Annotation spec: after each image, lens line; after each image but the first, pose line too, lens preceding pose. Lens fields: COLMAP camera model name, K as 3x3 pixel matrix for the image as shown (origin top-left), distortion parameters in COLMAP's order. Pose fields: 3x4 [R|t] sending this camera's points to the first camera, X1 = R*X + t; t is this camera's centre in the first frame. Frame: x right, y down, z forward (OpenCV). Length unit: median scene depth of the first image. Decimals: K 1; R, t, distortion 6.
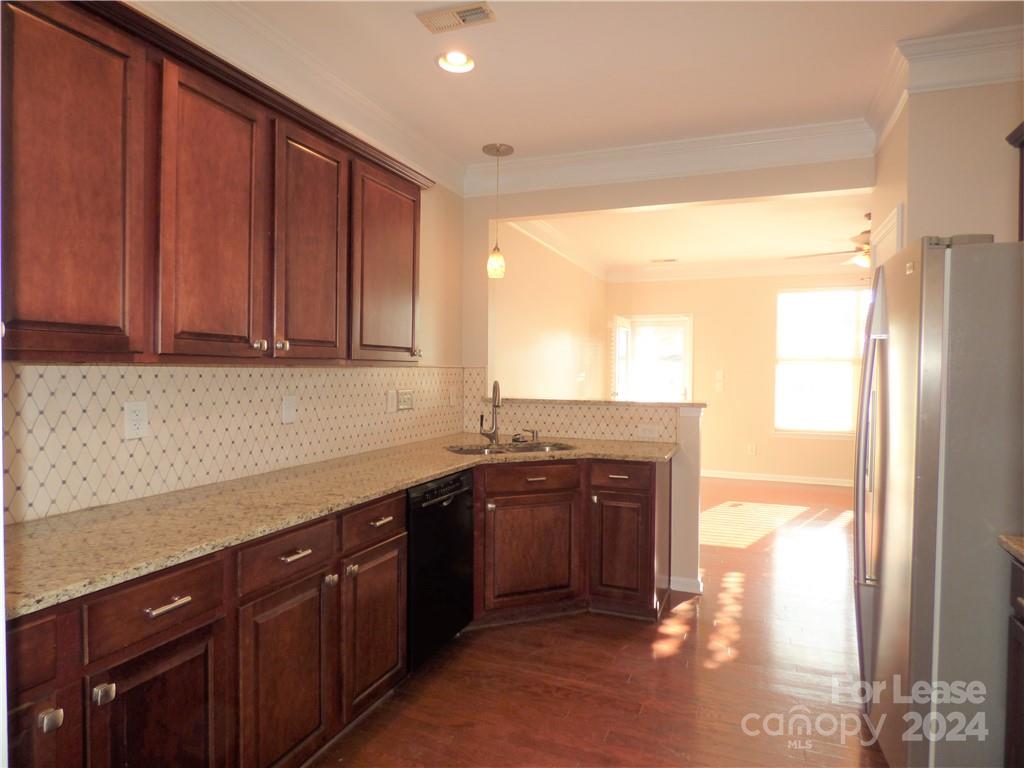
lens RADIAL K [[610.6, 0, 513.5], [0, 610.6, 381.0], [0, 0, 1]] dist [-0.007742, -0.005375]
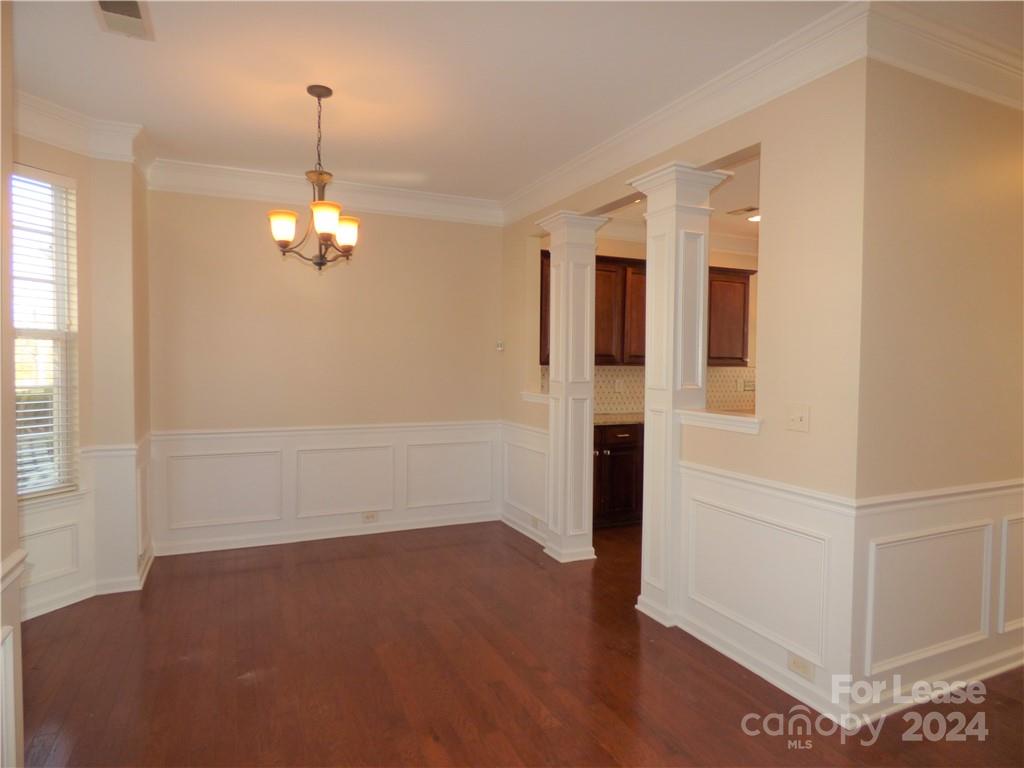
lens RADIAL K [[610.6, 0, 513.5], [0, 610.6, 381.0], [0, 0, 1]] dist [-0.007742, -0.005375]
pose [[0.728454, 0.022334, -0.684730, 0.937831], [-0.020300, 0.999733, 0.011012, 0.022325], [0.684794, 0.005878, 0.728713, -1.360684]]
